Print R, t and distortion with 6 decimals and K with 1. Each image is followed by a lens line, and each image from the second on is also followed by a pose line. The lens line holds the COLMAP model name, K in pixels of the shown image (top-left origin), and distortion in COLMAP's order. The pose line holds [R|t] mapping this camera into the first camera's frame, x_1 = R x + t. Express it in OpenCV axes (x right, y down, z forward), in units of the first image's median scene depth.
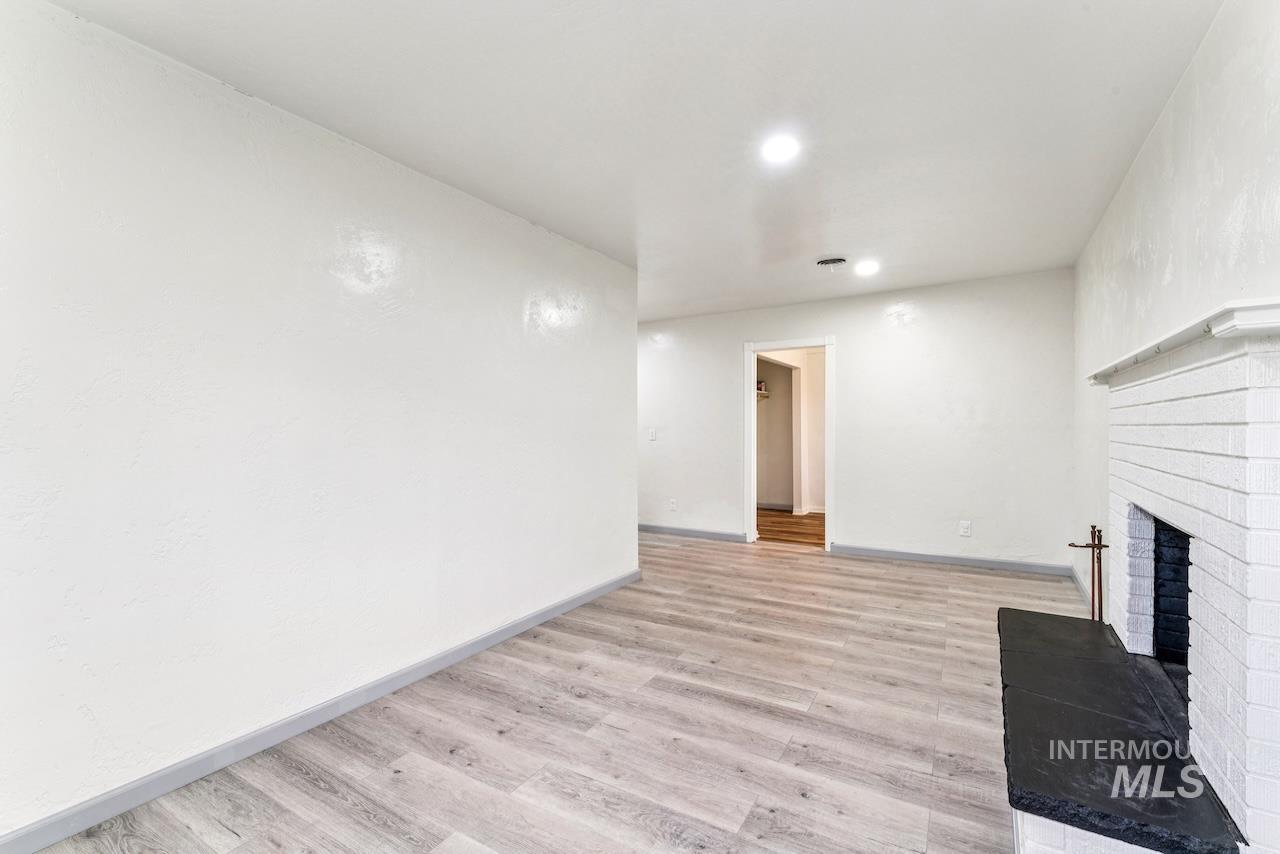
lens RADIAL K [[547.3, 0, 638.1], [0, 547.3, 427.1], [0, 0, 1]] dist [-0.003523, 0.000492]
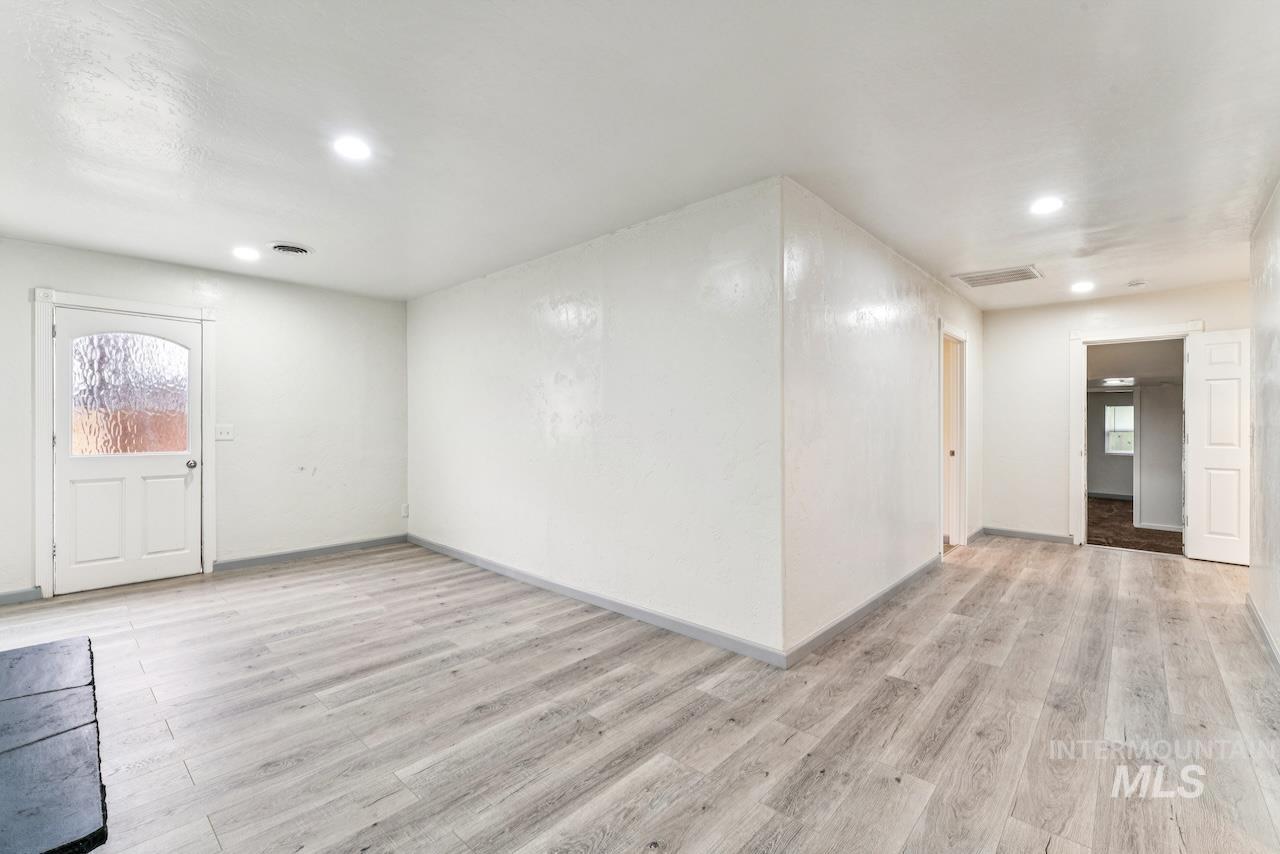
lens RADIAL K [[547.3, 0, 643.2], [0, 547.3, 425.8], [0, 0, 1]] dist [-0.003523, 0.000492]
pose [[-0.192253, 0.005176, -0.981332, 0.974208], [-0.001331, 0.999984, 0.005536, -0.002986], [0.981344, 0.002371, -0.192243, 1.460055]]
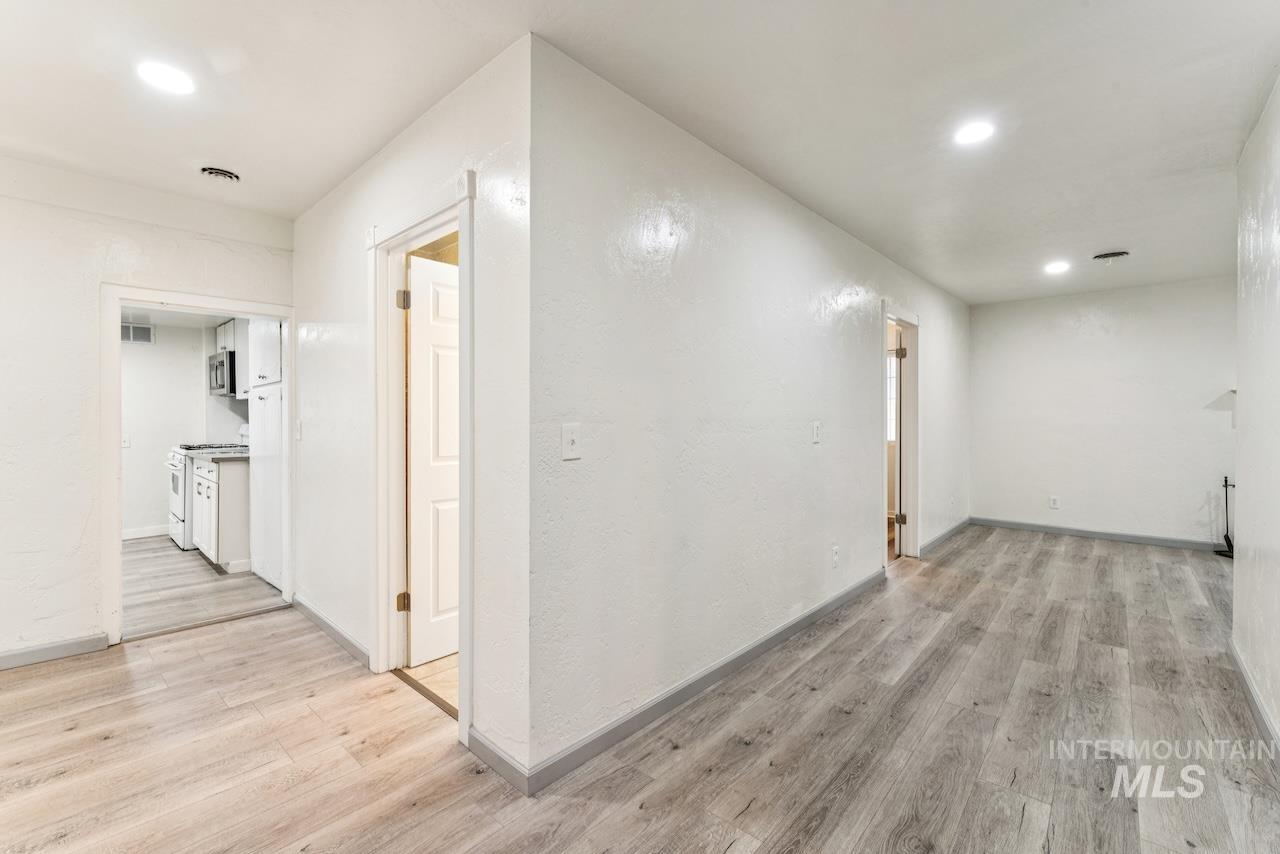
lens RADIAL K [[547.3, 0, 645.9], [0, 547.3, 420.5], [0, 0, 1]] dist [-0.003523, 0.000492]
pose [[0.169398, -0.000077, 0.985548, -1.118020], [-0.000367, 1.000000, 0.000141, 0.008188], [-0.985548, -0.000386, 0.169398, 2.373907]]
